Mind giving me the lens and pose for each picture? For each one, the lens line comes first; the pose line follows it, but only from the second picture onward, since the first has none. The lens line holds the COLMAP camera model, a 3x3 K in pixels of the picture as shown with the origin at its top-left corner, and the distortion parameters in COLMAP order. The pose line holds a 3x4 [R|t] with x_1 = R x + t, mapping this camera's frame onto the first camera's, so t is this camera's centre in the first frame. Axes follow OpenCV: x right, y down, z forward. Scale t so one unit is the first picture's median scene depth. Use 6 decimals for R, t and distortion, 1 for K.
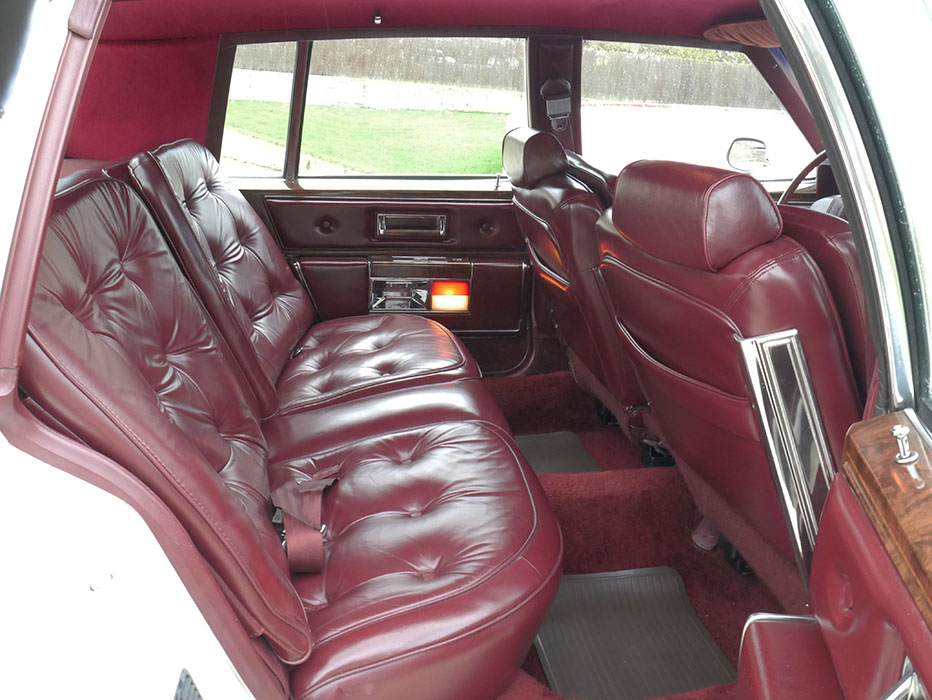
lens RADIAL K [[854.4, 0, 466.0], [0, 854.4, 368.2], [0, 0, 1]] dist [-0.014900, -0.004212]
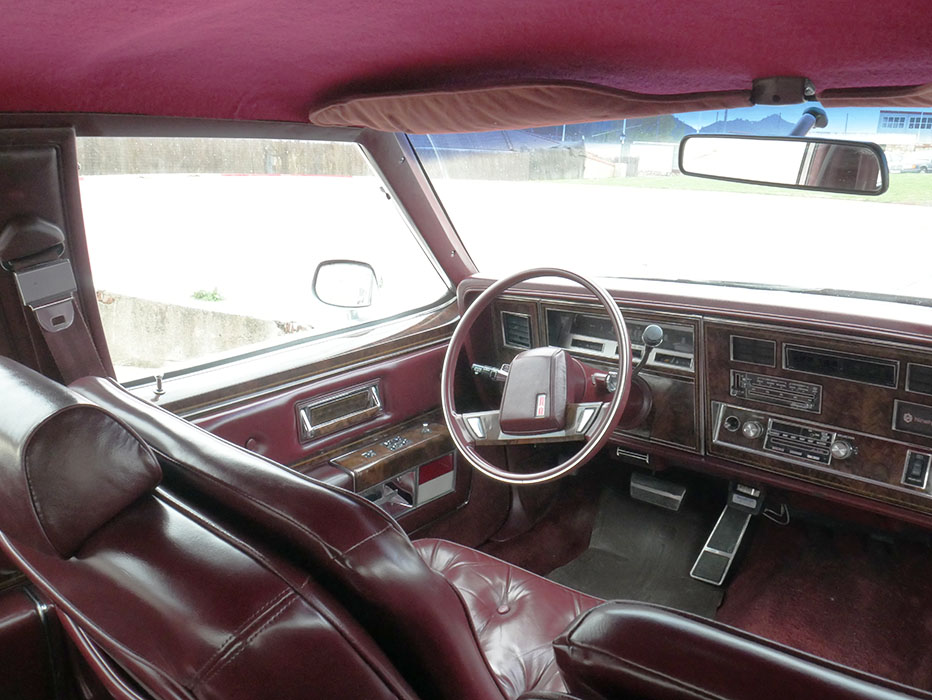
lens RADIAL K [[771.7, 0, 467.6], [0, 771.7, 353.2], [0, 0, 1]] dist [-0.020640, 0.008724]
pose [[0.762172, -0.216311, 0.610167, 0.020095], [0.251915, 0.967337, 0.028259, -0.209425], [-0.596350, 0.132172, 0.791769, 0.510653]]
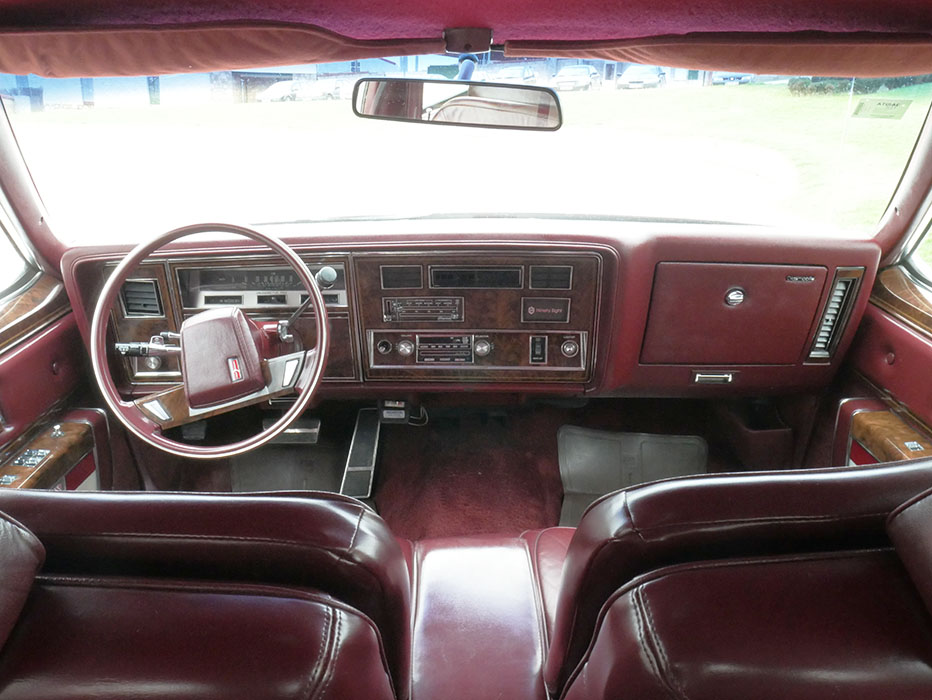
lens RADIAL K [[771.7, 0, 467.6], [0, 771.7, 353.2], [0, 0, 1]] dist [-0.020640, 0.008724]
pose [[0.166939, -0.379326, 0.910078, -0.050026], [0.335319, 0.889854, 0.309388, -0.258545], [-0.927196, 0.253518, 0.275747, 0.619042]]
